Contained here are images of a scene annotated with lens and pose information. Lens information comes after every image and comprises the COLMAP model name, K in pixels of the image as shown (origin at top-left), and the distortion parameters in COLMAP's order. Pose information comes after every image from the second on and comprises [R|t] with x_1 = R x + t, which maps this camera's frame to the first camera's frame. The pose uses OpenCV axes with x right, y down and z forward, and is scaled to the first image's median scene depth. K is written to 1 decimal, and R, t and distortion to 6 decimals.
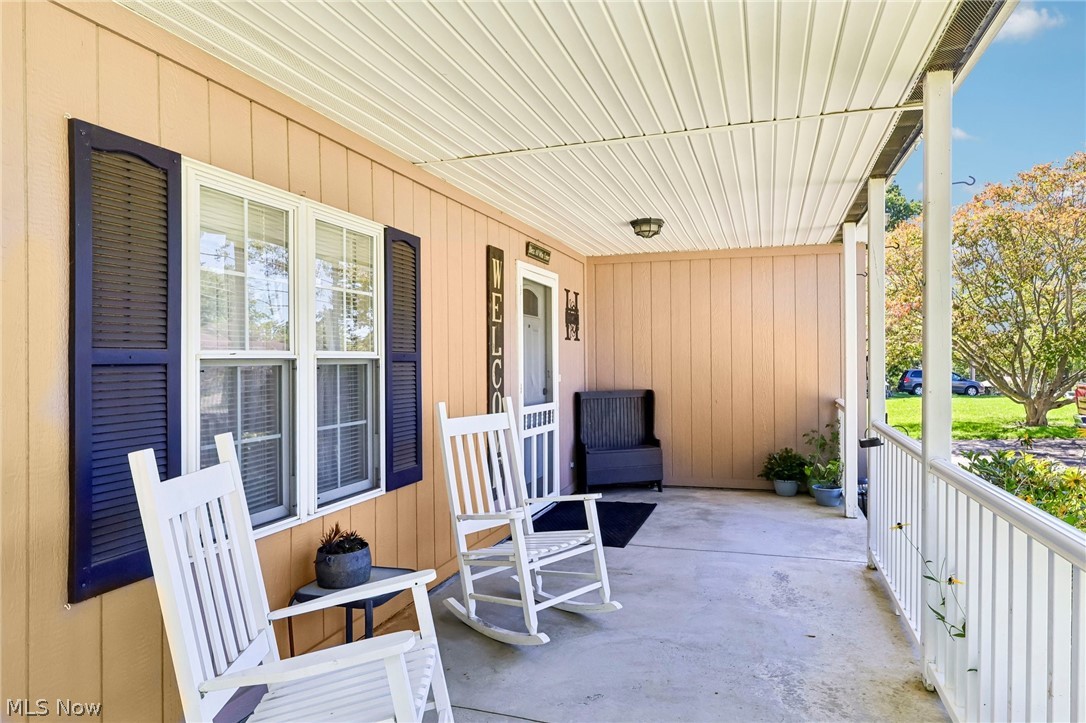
lens RADIAL K [[653.7, 0, 537.5], [0, 653.7, 361.8], [0, 0, 1]] dist [-0.005814, -0.000222]
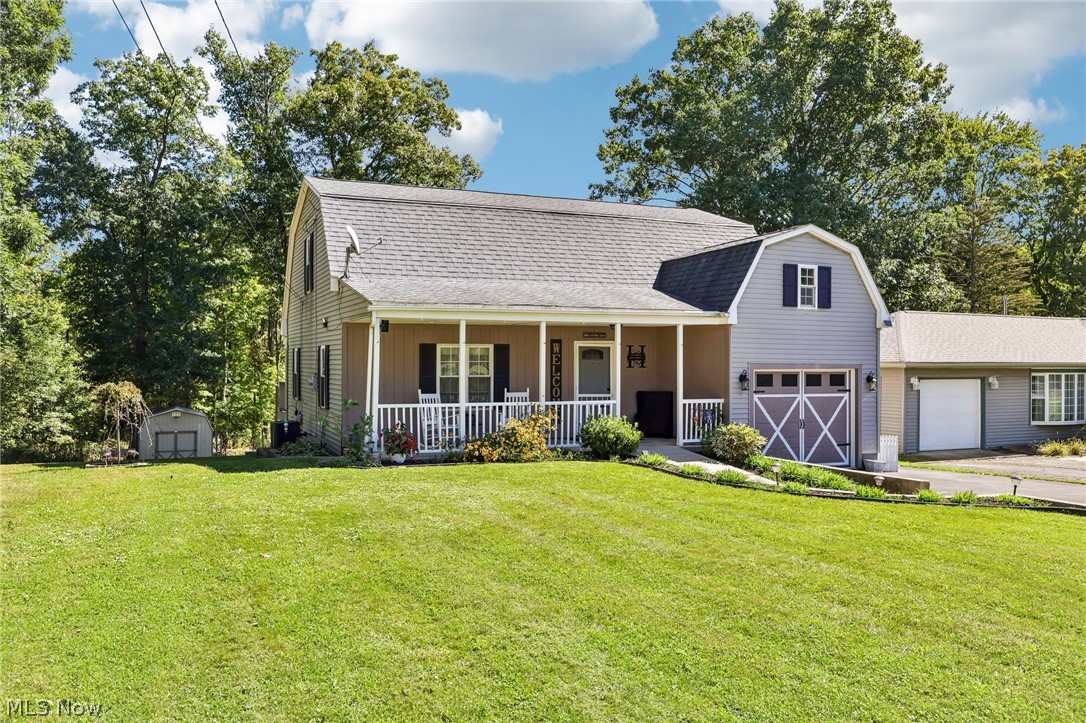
lens RADIAL K [[856.0, 0, 543.0], [0, 856.0, 361.5], [0, 0, 1]] dist [-0.005477, -0.003959]
pose [[0.684701, 0.016456, -0.728638, 3.925804], [-0.008224, 0.999856, 0.014853, -0.187330], [0.728778, -0.004177, 0.684738, -2.463406]]
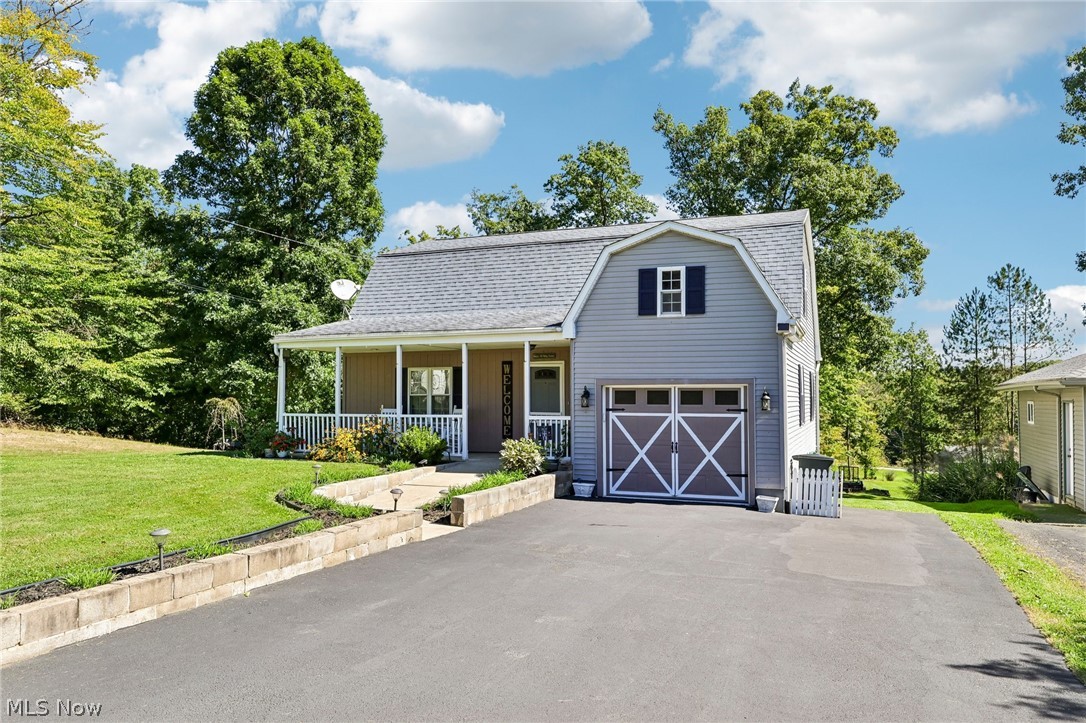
lens RADIAL K [[823.7, 0, 544.2], [0, 823.7, 358.5], [0, 0, 1]] dist [0.004330, 0.006673]
pose [[-0.028279, -0.034299, -0.999011, 5.729112], [0.005481, 0.999391, -0.034467, -0.064792], [0.999585, -0.006451, -0.028073, 1.857304]]
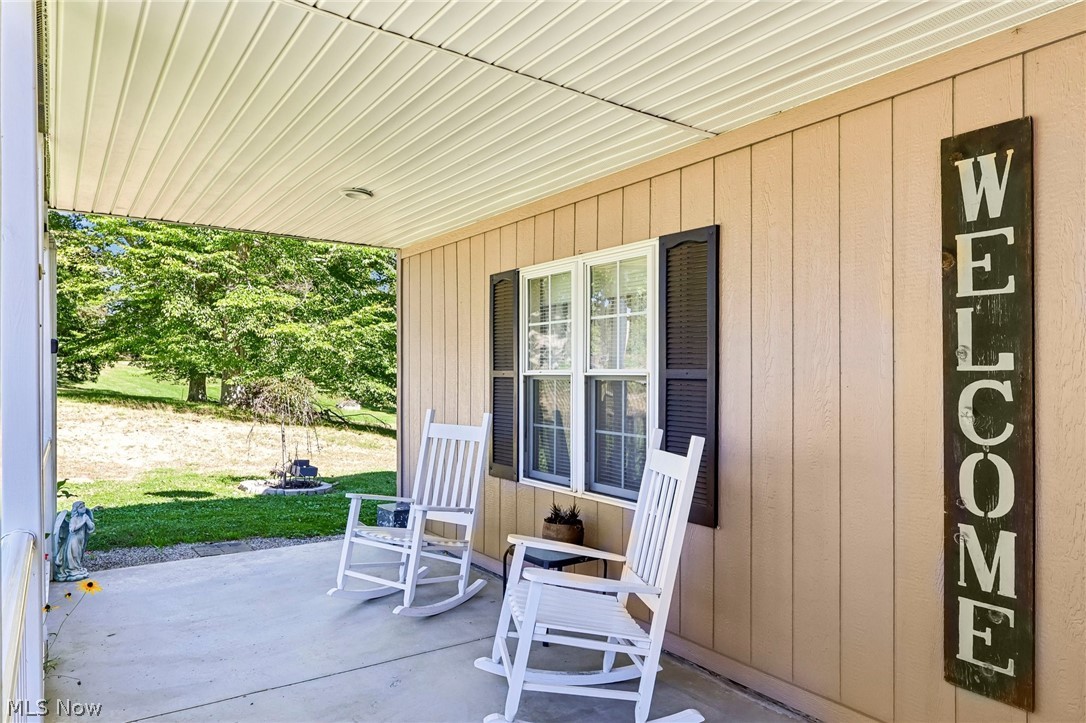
lens RADIAL K [[653.7, 0, 537.5], [0, 653.7, 361.8], [0, 0, 1]] dist [-0.005814, -0.000222]
pose [[-0.566813, 0.000070, -0.823846, 0.675999], [0.006642, 0.999968, -0.004486, -0.023057], [0.823820, -0.008015, -0.566795, 1.430342]]
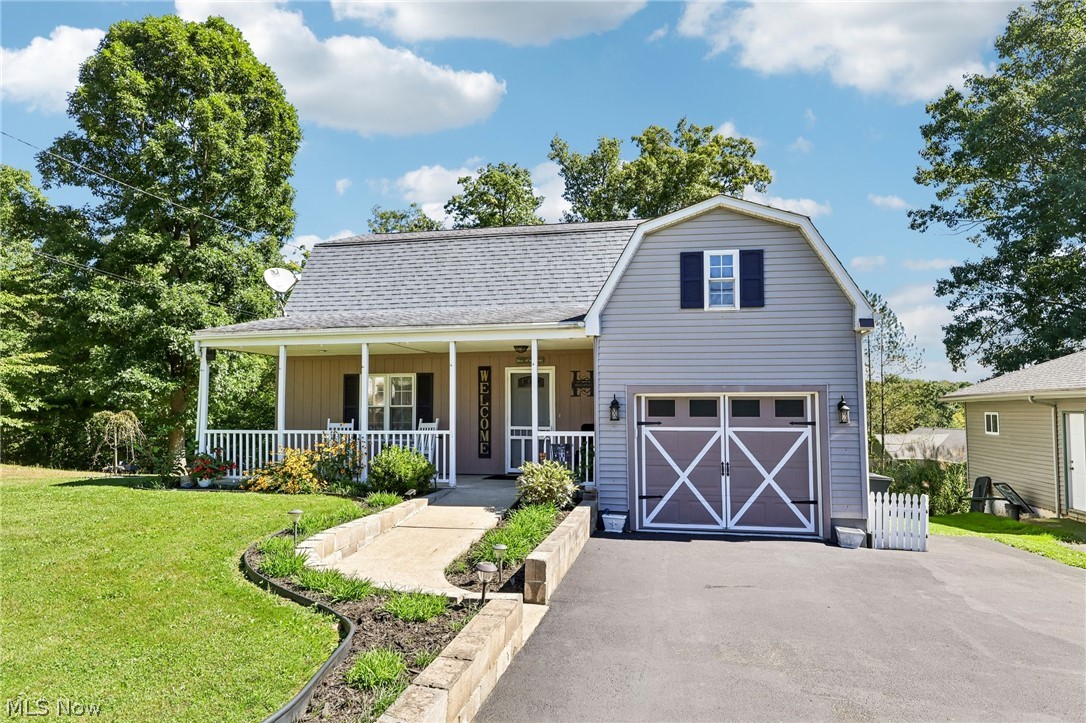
lens RADIAL K [[731.2, 0, 543.0], [0, 731.2, 361.5], [0, 0, 1]] dist [0.008269, -0.003476]
pose [[0.148130, -0.053588, -0.987515, 4.320354], [0.005820, 0.998561, -0.053314, -0.041462], [0.988951, 0.002151, 0.148228, 1.125695]]
